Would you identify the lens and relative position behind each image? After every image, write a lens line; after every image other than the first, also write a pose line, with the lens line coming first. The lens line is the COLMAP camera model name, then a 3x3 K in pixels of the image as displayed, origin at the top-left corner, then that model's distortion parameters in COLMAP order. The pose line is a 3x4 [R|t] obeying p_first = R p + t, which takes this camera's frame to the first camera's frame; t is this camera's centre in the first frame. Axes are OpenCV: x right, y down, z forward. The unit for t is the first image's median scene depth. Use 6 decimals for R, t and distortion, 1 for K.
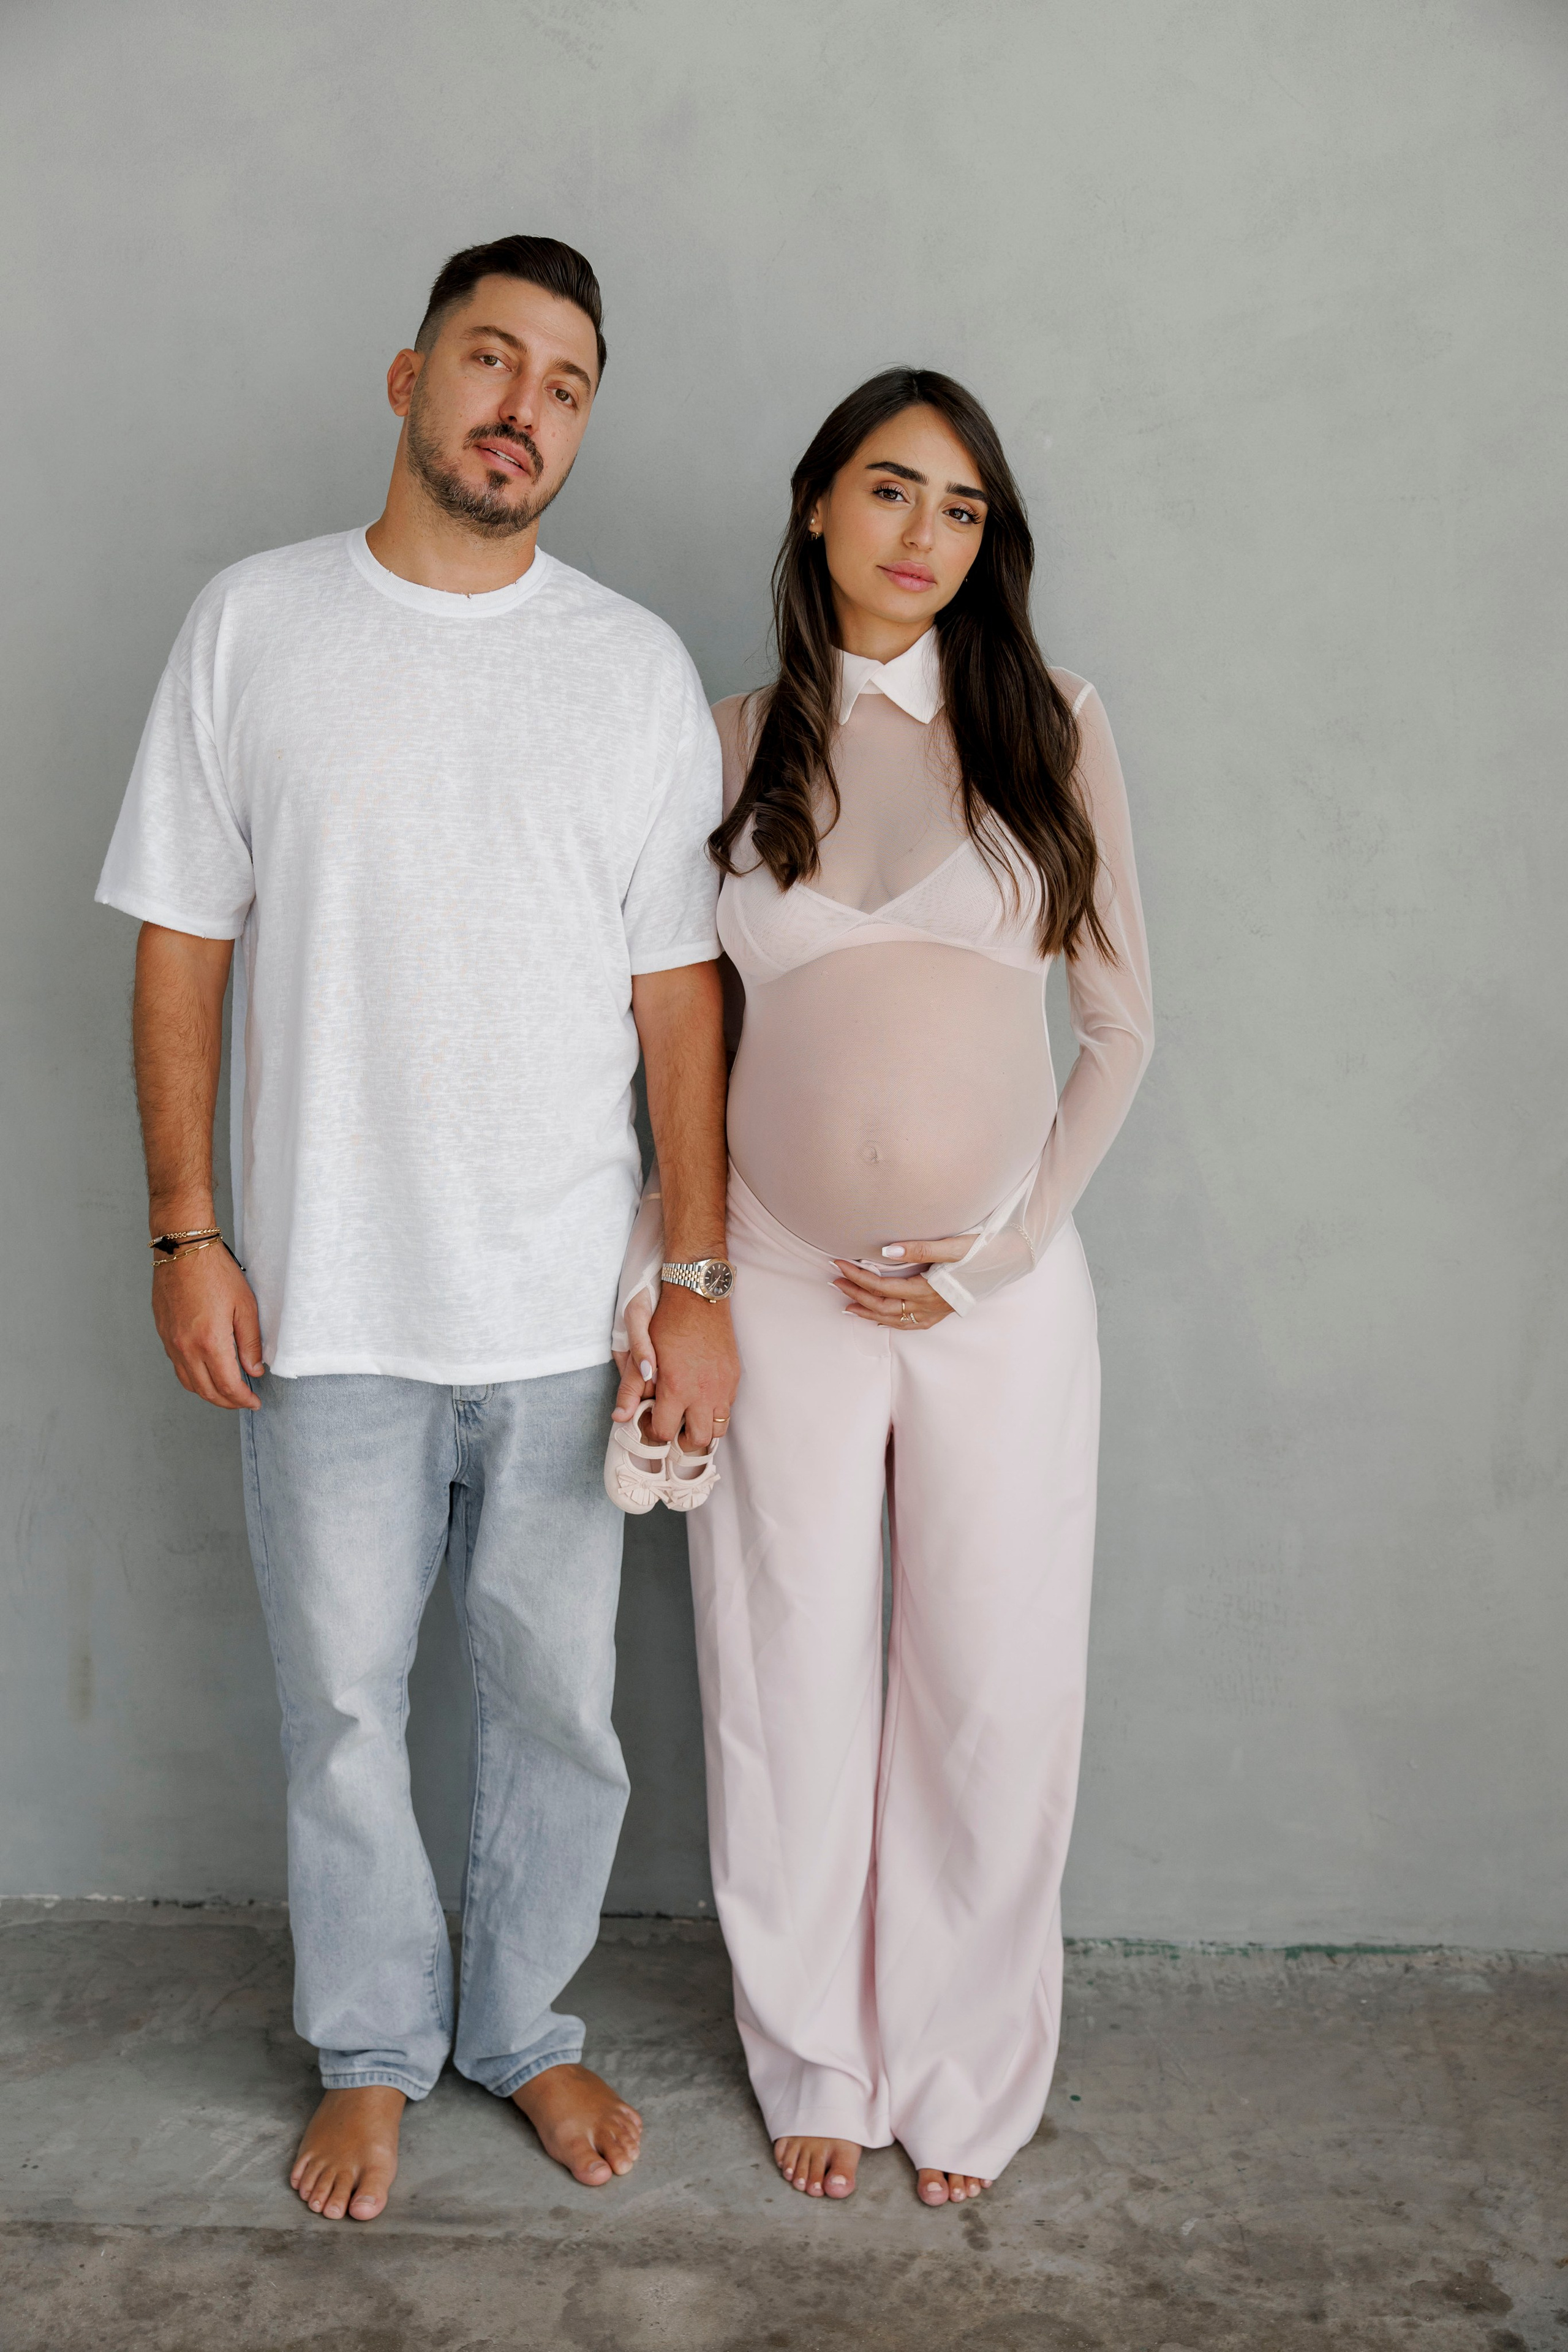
lens RADIAL K [[2456.2, 0, 803.7], [0, 2456.2, 1187.5], [0, 0, 1]] dist [0.025872, 0.046068]
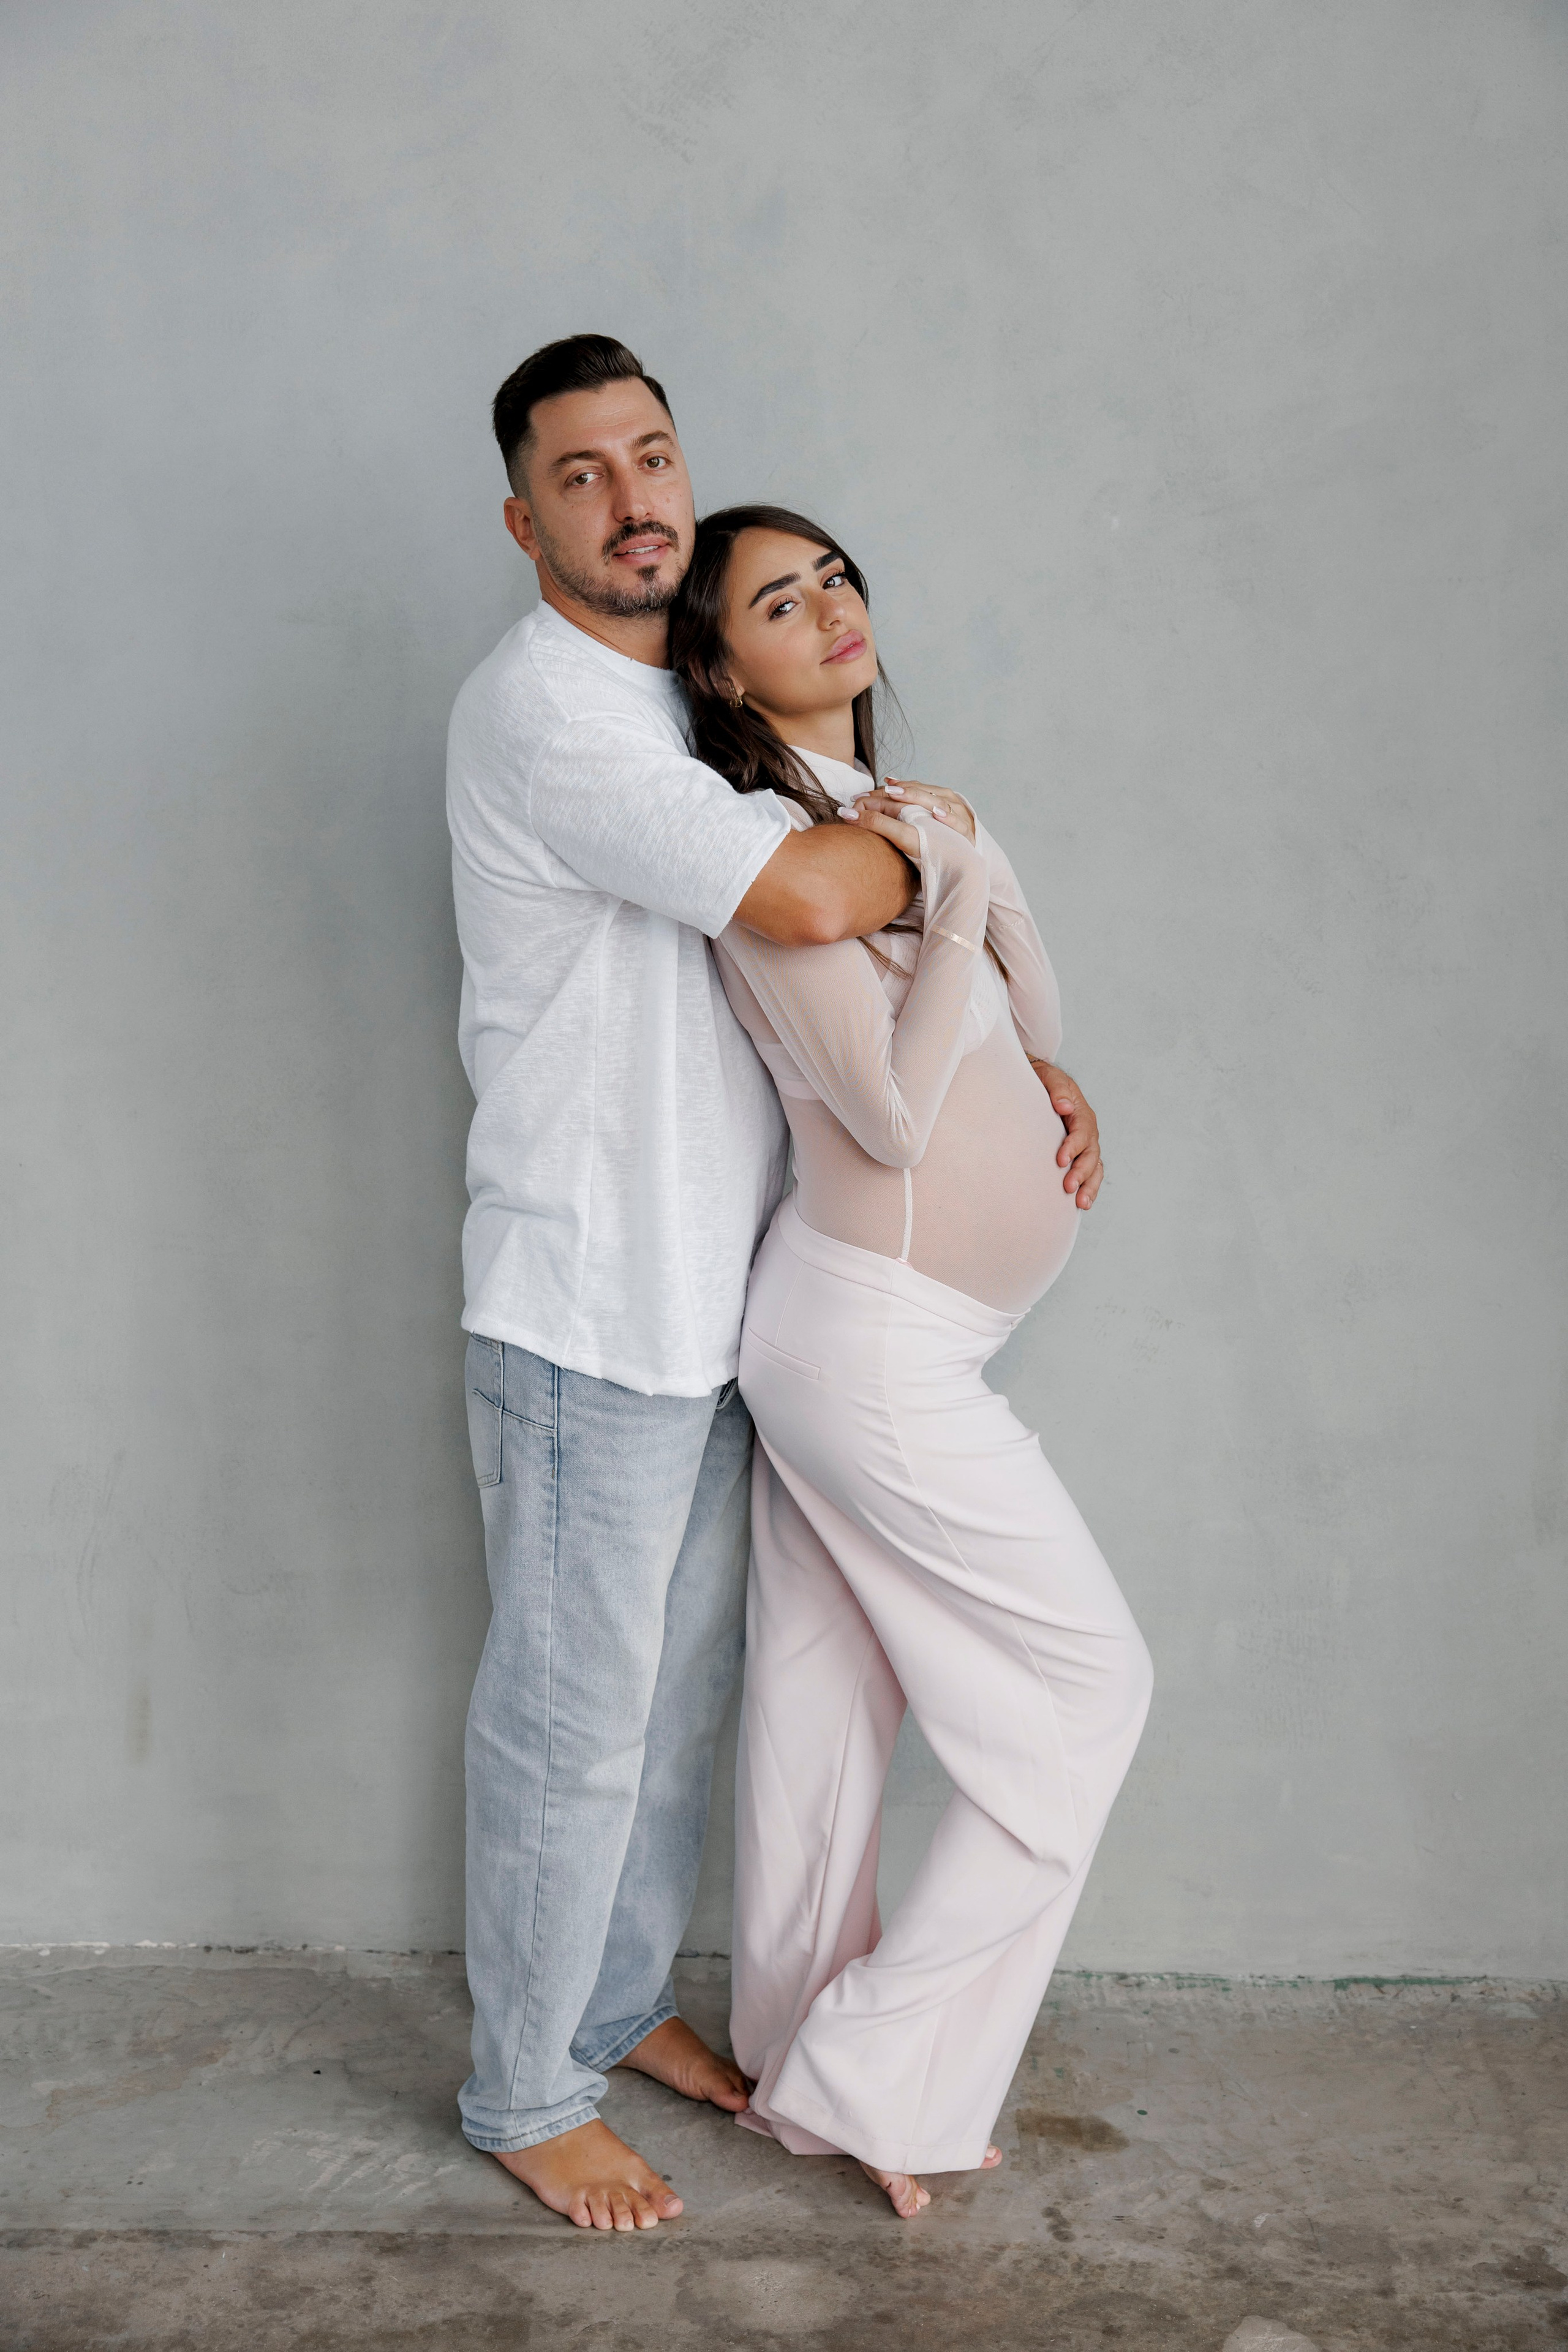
lens RADIAL K [[2897.4, 0, 784.0], [0, 2897.4, 1176.0], [0, 0, 1]] dist [0.081783, -0.016172]
pose [[0.999150, 0.003476, 0.041082, -0.098081], [-0.002520, 0.999726, -0.023288, 0.005527], [-0.041152, 0.023165, 0.998884, -0.243840]]
